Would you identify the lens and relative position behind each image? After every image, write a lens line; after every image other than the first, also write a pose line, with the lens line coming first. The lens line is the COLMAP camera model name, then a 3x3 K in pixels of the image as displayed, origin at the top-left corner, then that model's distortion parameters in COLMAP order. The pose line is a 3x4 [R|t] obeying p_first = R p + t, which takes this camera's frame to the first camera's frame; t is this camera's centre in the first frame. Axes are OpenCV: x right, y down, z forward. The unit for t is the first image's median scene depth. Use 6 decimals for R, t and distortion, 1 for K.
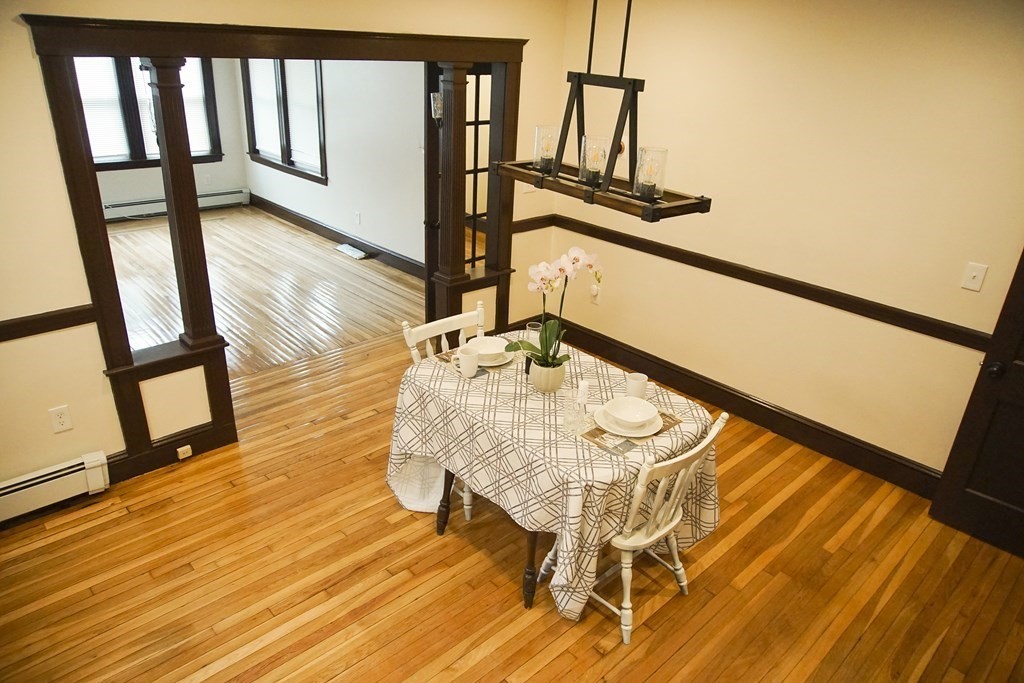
lens RADIAL K [[686.6, 0, 512.0], [0, 686.6, 341.5], [0, 0, 1]] dist [-0.047099, 0.001692]
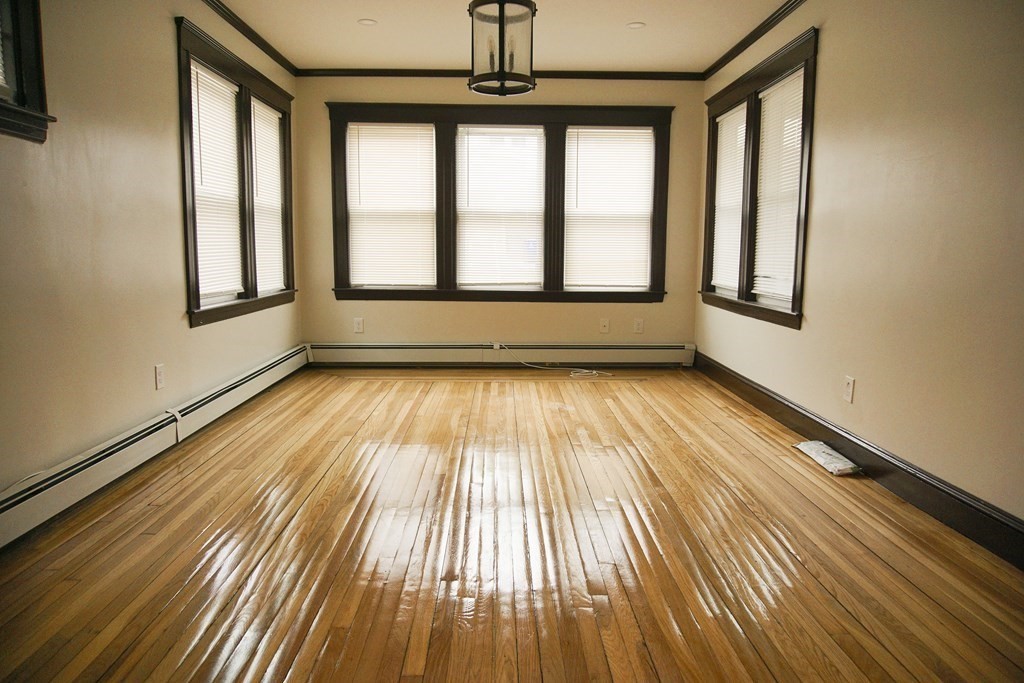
lens RADIAL K [[686.6, 0, 512.0], [0, 686.6, 341.5], [0, 0, 1]] dist [-0.047099, 0.001692]
pose [[0.741523, 0.049316, -0.669112, -0.076207], [-0.241799, 0.949920, -0.197954, -0.055371], [0.625841, 0.308578, 0.716312, 0.450609]]
